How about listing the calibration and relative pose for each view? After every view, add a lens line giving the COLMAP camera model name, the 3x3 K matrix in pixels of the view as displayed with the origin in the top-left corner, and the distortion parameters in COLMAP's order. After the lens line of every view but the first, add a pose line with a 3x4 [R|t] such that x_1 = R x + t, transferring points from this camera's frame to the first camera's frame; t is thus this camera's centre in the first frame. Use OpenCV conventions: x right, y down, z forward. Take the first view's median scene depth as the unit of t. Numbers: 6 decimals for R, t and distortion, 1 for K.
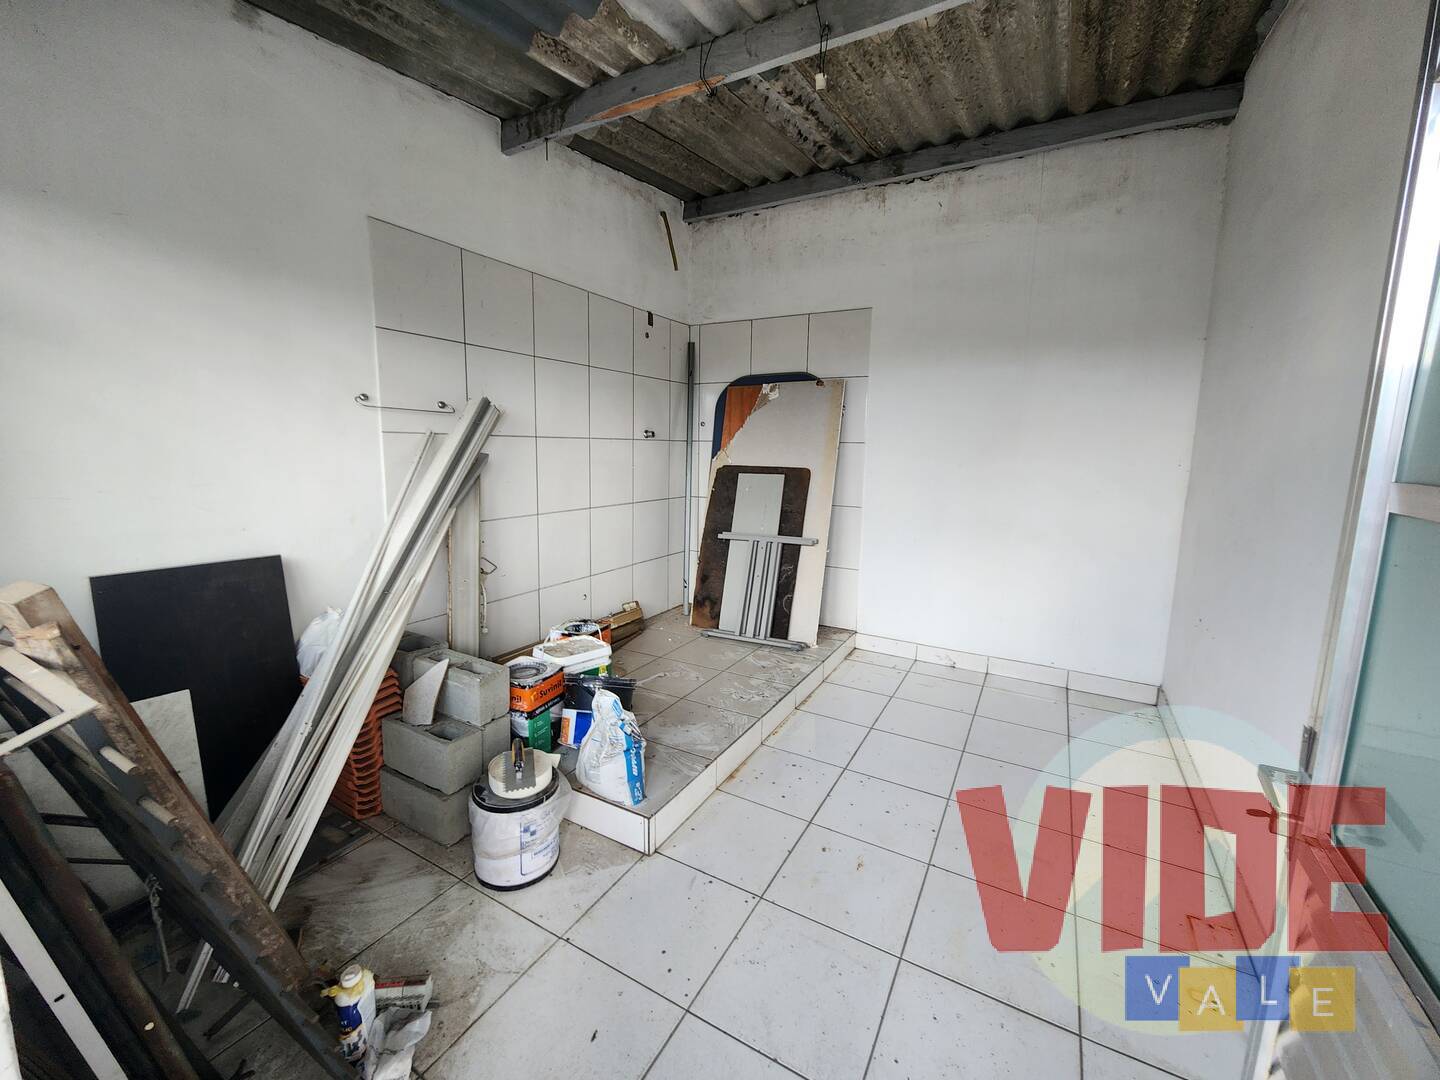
lens RADIAL K [[591.4, 0, 715.9], [0, 591.4, 535.2], [0, 0, 1]] dist [-0.003419, -0.000496]
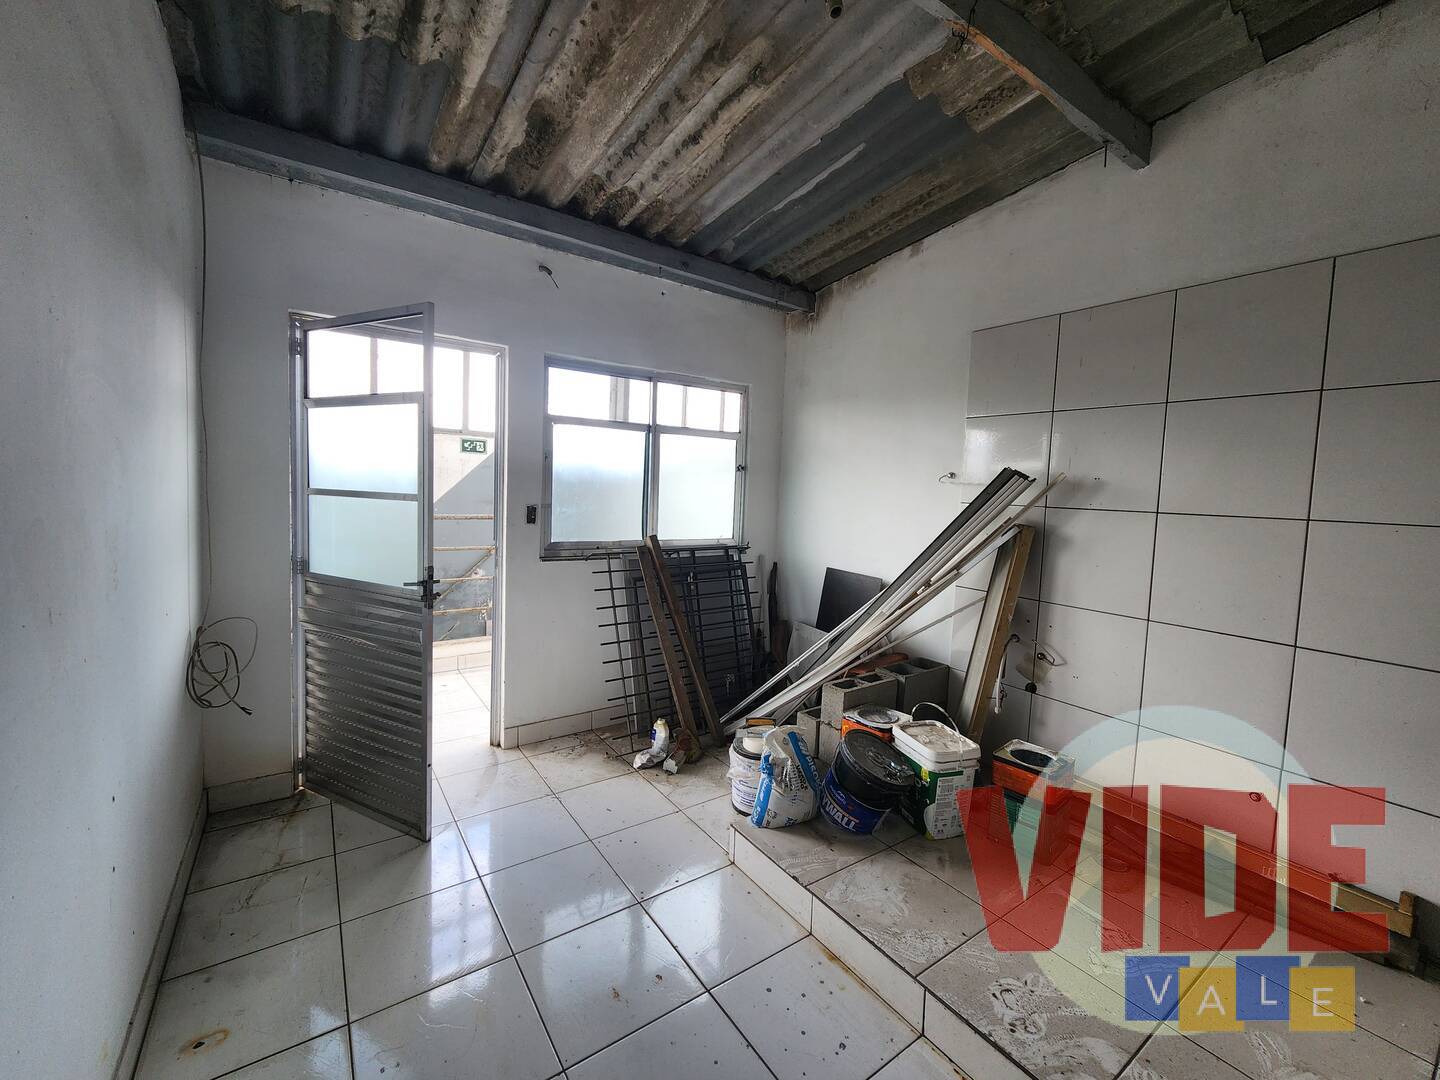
lens RADIAL K [[591.4, 0, 722.3], [0, 591.4, 534.3], [0, 0, 1]] dist [-0.003419, -0.000496]
pose [[-0.441600, 0.029893, -0.896714, 0.760625], [-0.173778, 0.977669, 0.118171, -0.174355], [0.880222, 0.208013, -0.426544, 1.132710]]
